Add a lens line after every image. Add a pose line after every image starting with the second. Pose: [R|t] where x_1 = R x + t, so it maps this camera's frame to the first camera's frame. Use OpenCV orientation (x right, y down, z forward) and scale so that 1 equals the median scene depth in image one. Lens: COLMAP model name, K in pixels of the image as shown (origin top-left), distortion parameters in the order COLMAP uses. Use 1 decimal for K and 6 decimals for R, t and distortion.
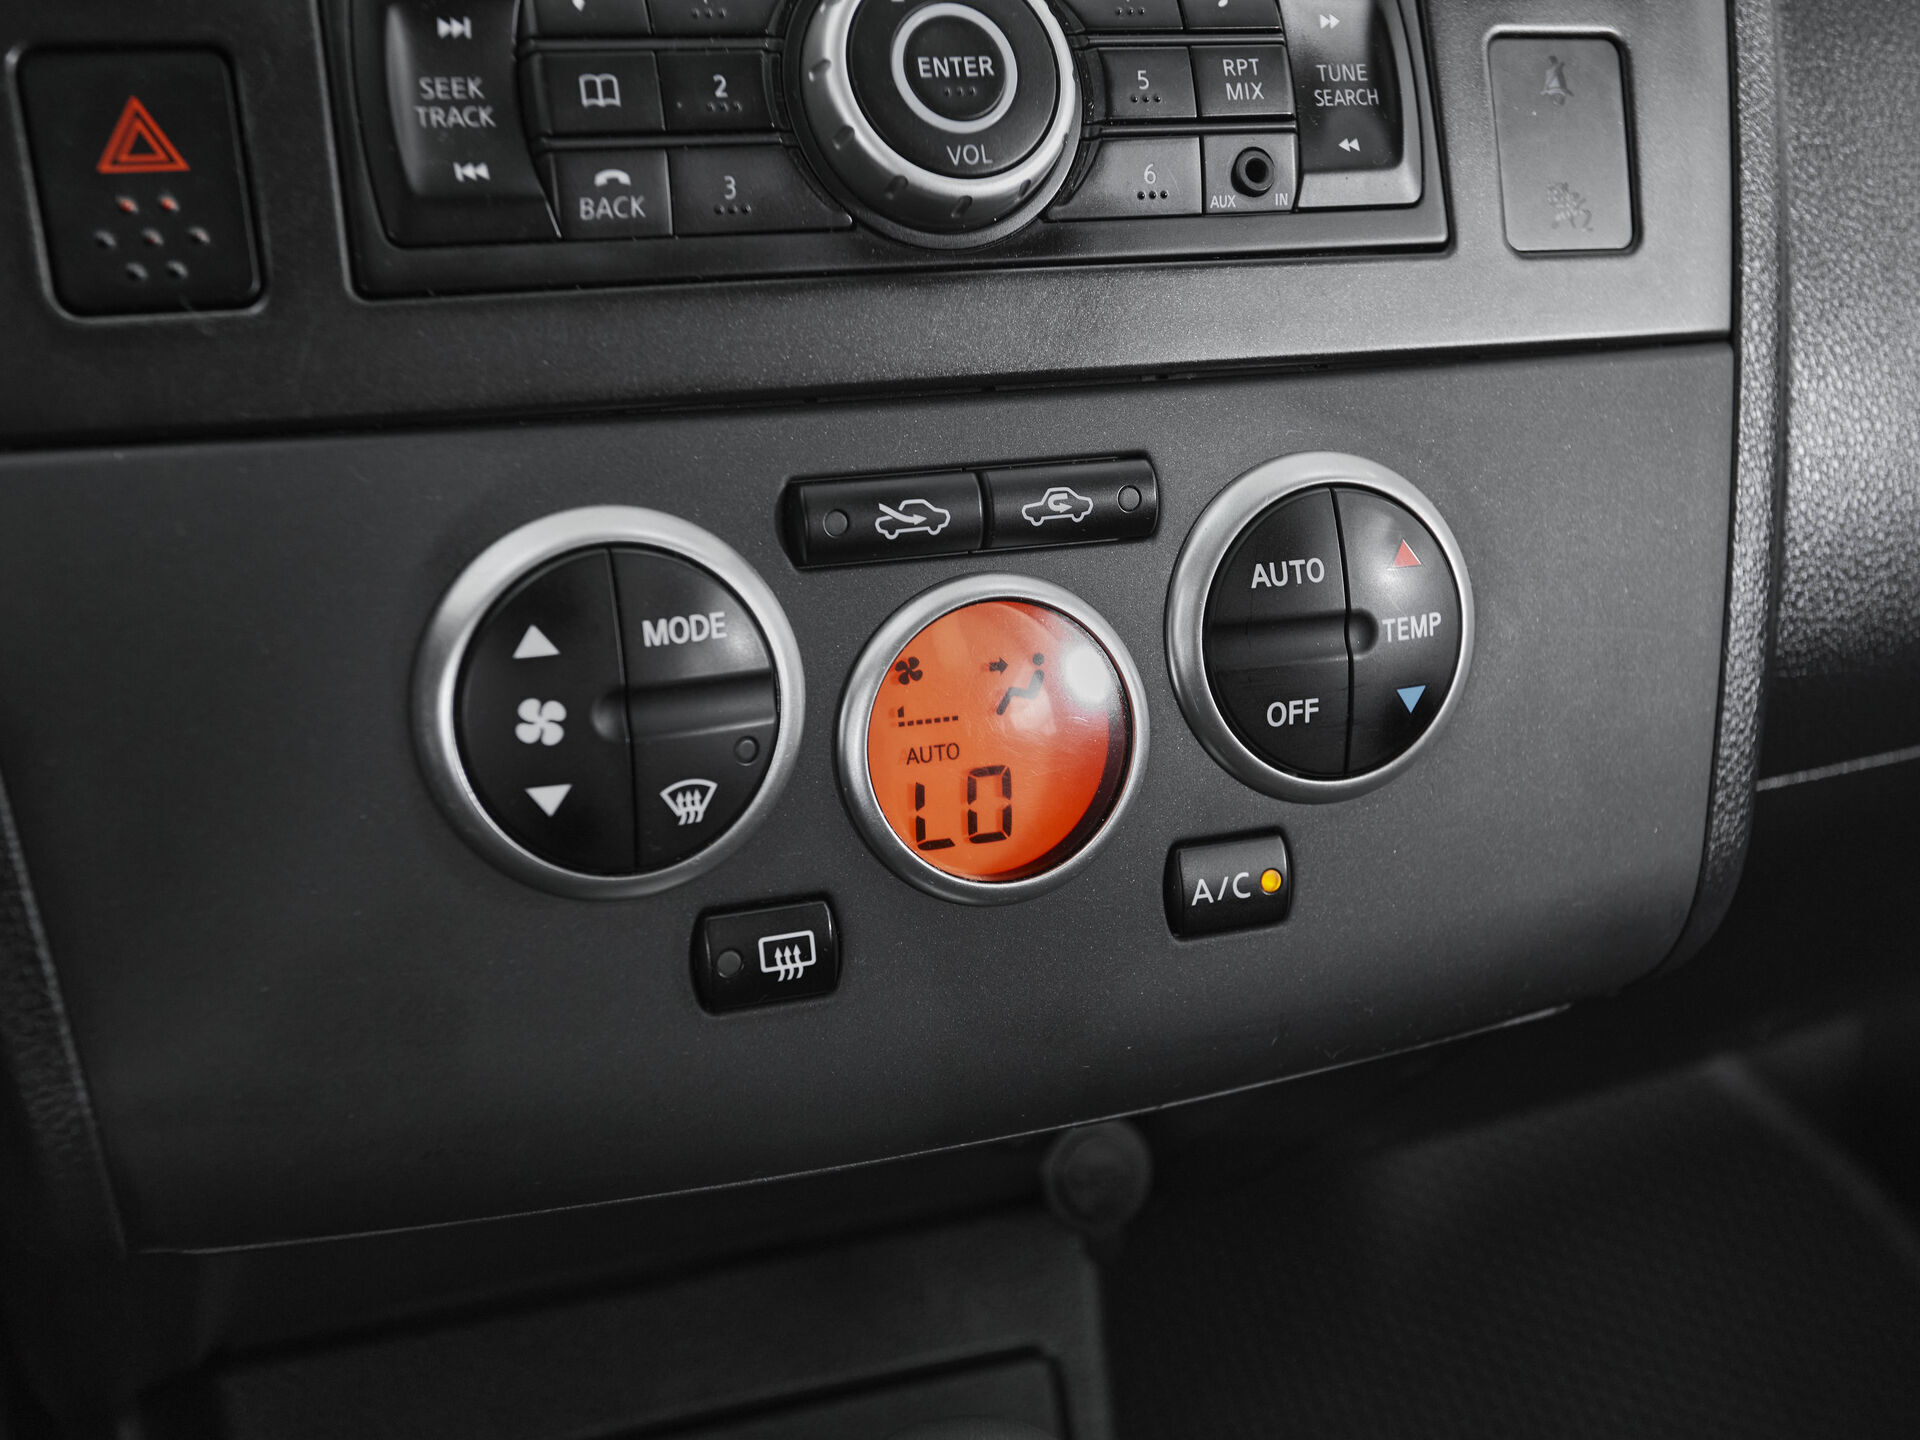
lens RADIAL K [[2428.5, 0, 960.0], [0, 2428.5, 720.0], [0, 0, 1]] dist [0.003839, 0.101376]
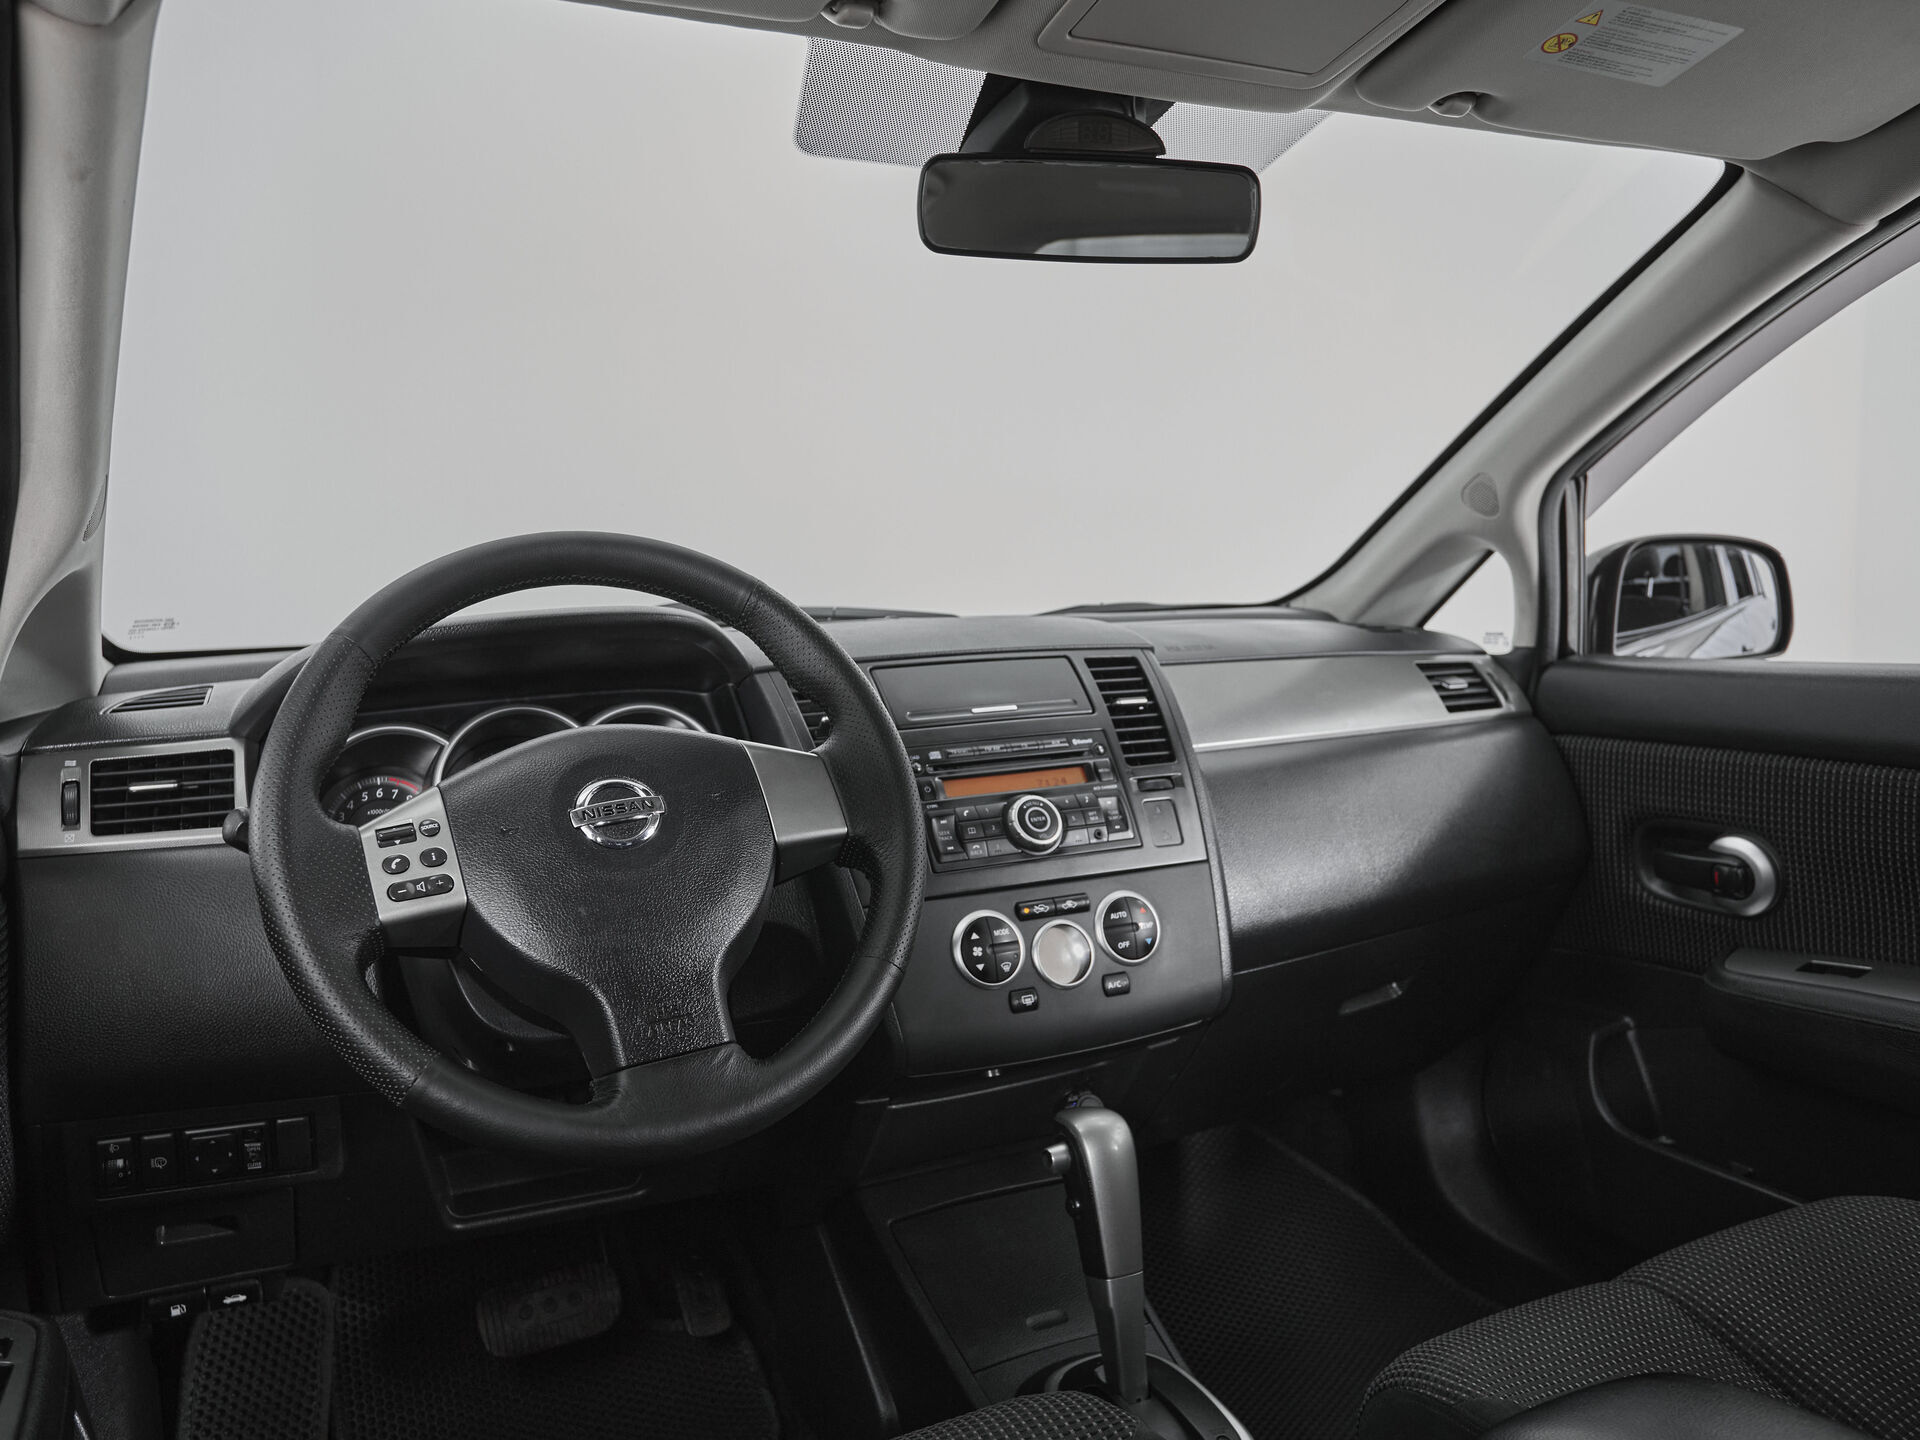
lens RADIAL K [[1487.1, 0, 917.6], [0, 1487.1, 720.8], [0, 0, 1]] dist [-0.069802, 0.088114]
pose [[0.993993, -0.100765, 0.042707, -0.360357], [0.109255, 0.936405, -0.333480, 0.538198], [-0.006388, 0.336143, 0.941789, -1.960699]]
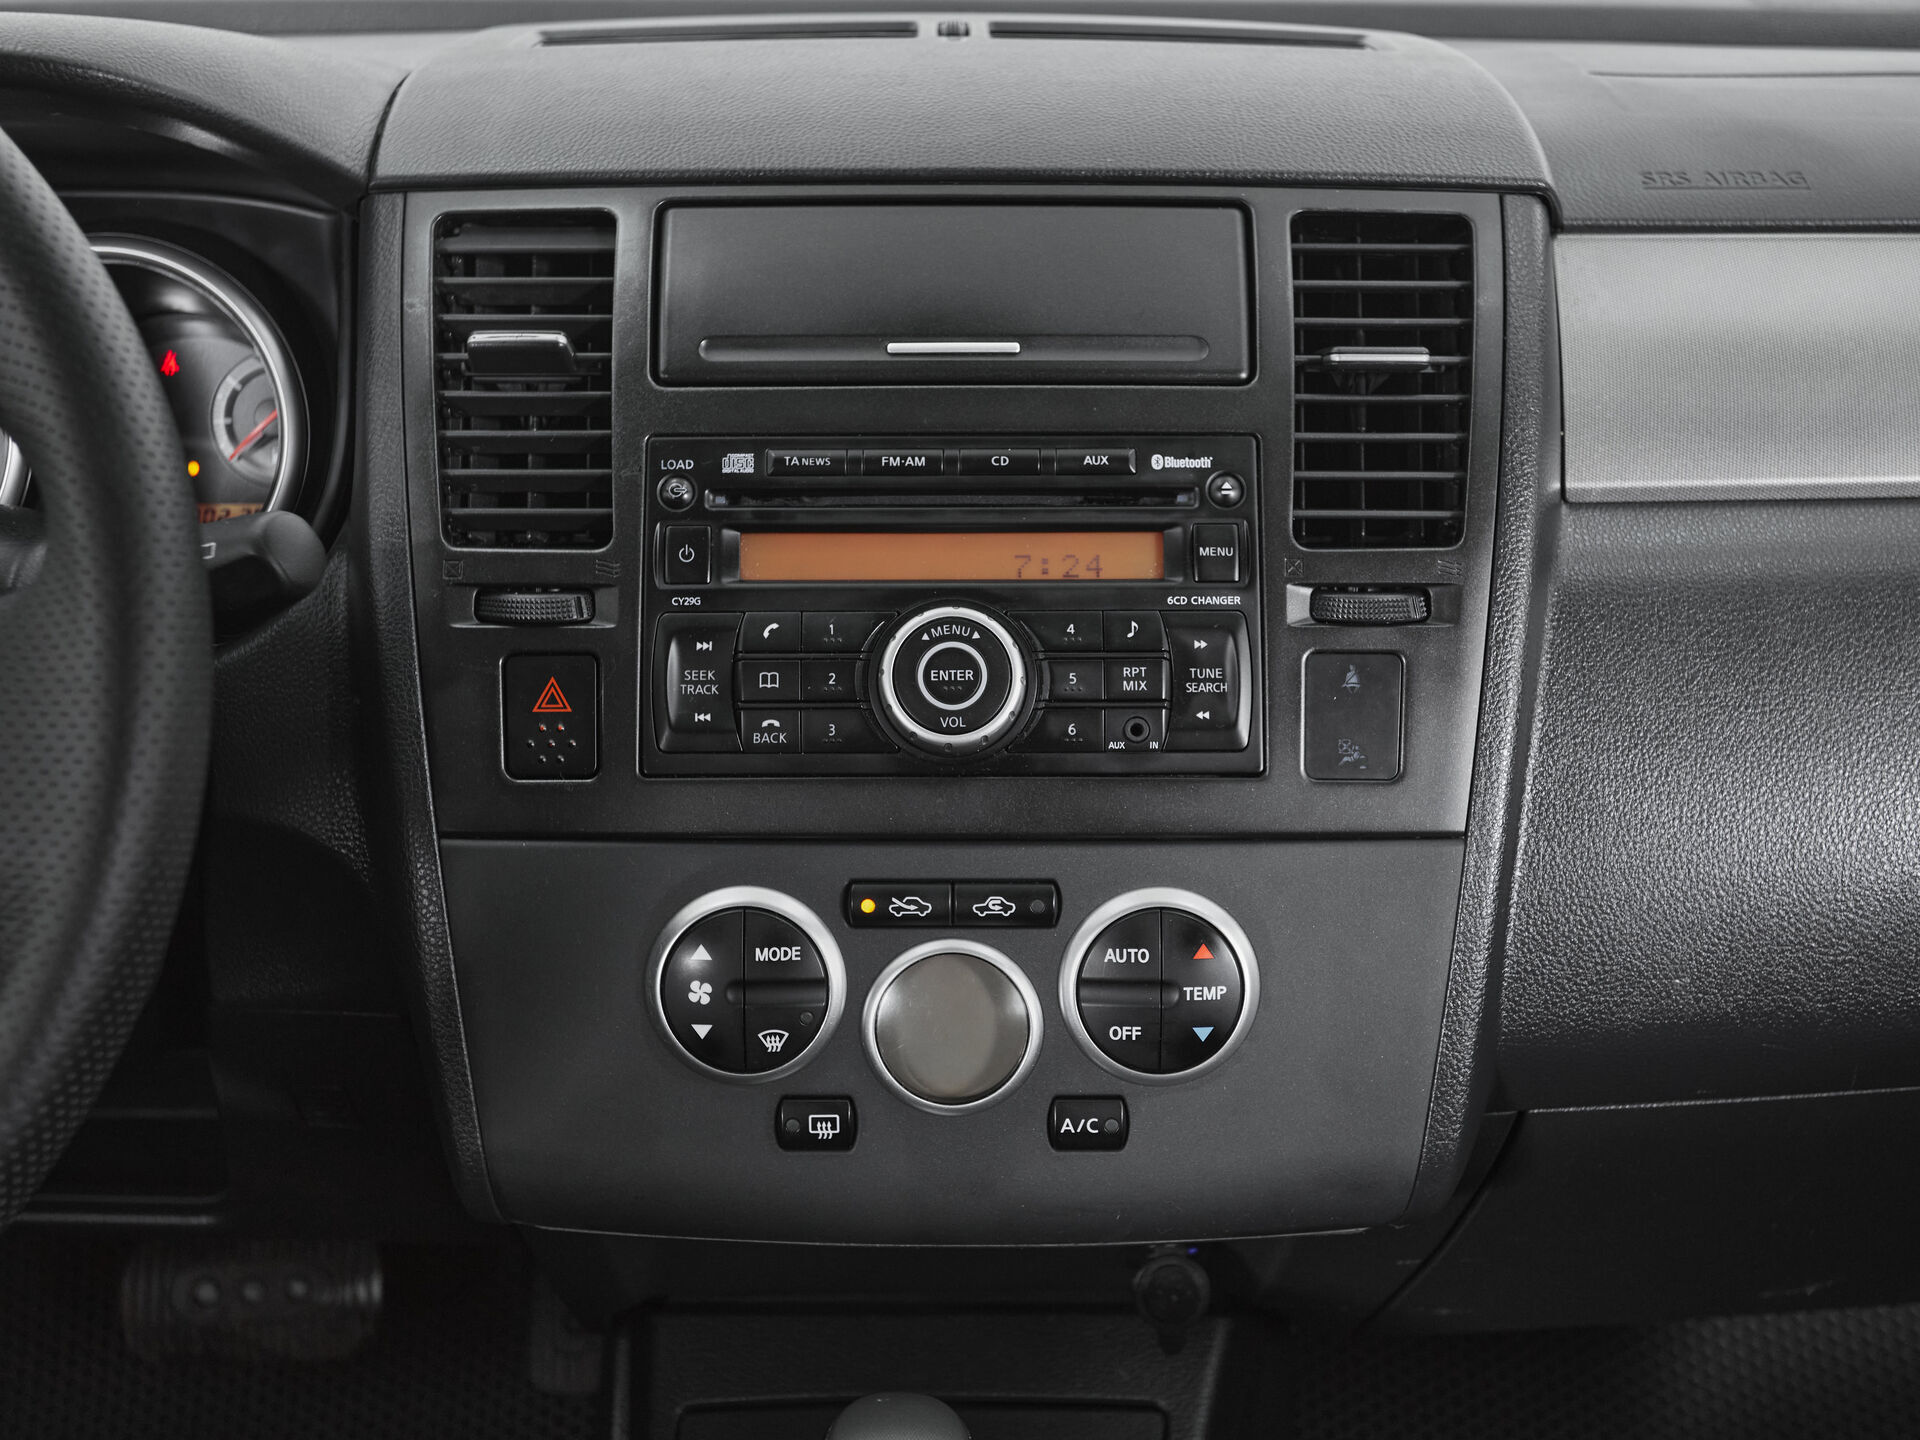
lens RADIAL K [[2331.6, 0, 960.0], [0, 2331.6, 720.0], [0, 0, 1]] dist [0.014975, 0.091224]
pose [[0.924883, 0.092544, -0.368818, 0.683754], [-0.109224, 0.993714, -0.024558, -0.189808], [0.364227, 0.062998, 0.929177, -0.698133]]
